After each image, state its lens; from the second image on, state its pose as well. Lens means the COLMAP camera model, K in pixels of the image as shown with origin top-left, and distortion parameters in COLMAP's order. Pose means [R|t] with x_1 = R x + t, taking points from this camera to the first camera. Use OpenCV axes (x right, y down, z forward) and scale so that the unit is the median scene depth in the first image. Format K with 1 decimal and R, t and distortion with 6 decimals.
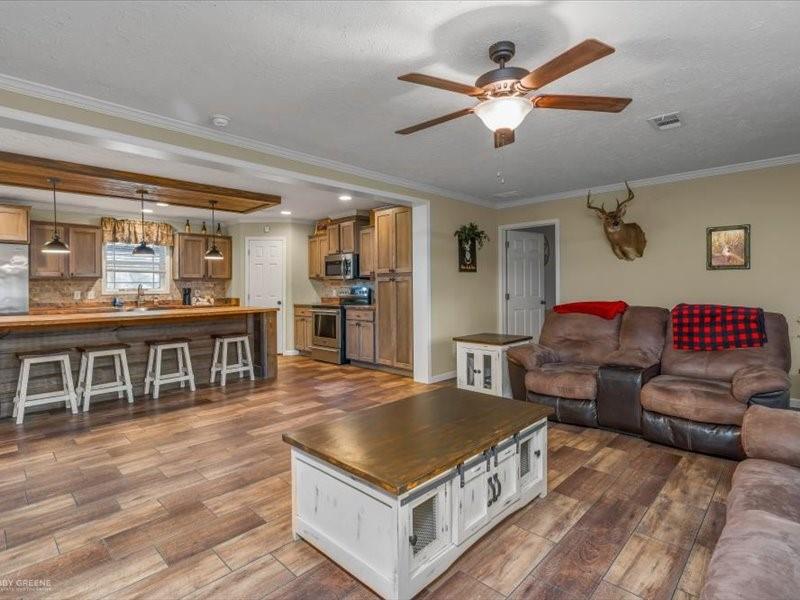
lens RADIAL K [[412.1, 0, 400.2], [0, 412.1, 289.2], [0, 0, 1]] dist [-0.000574, 0.000013]
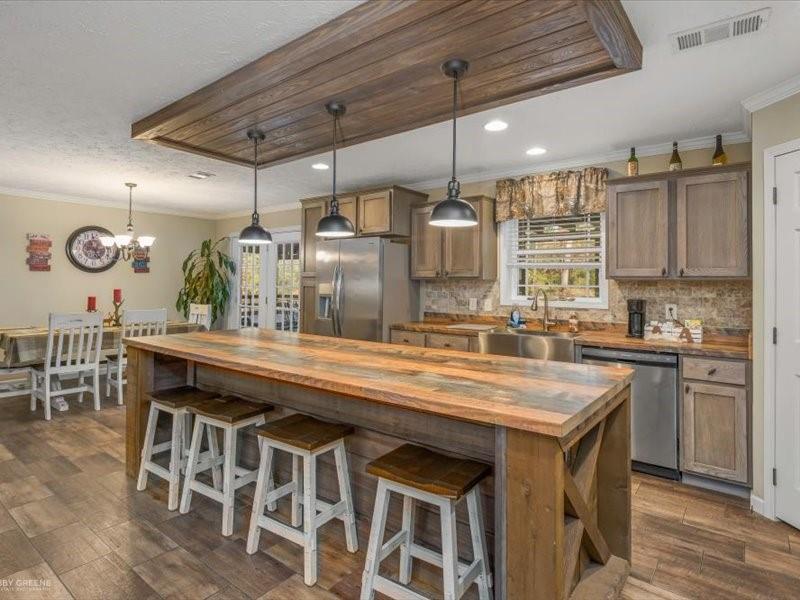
lens RADIAL K [[454.5, 0, 385.8], [0, 454.5, 272.8], [0, 0, 1]] dist [0.008749, 0.001131]
pose [[0.090794, -0.015807, -0.995744, -0.044860], [-0.017703, 0.999690, -0.017484, -0.018727], [0.995712, 0.019215, 0.090486, 0.688092]]
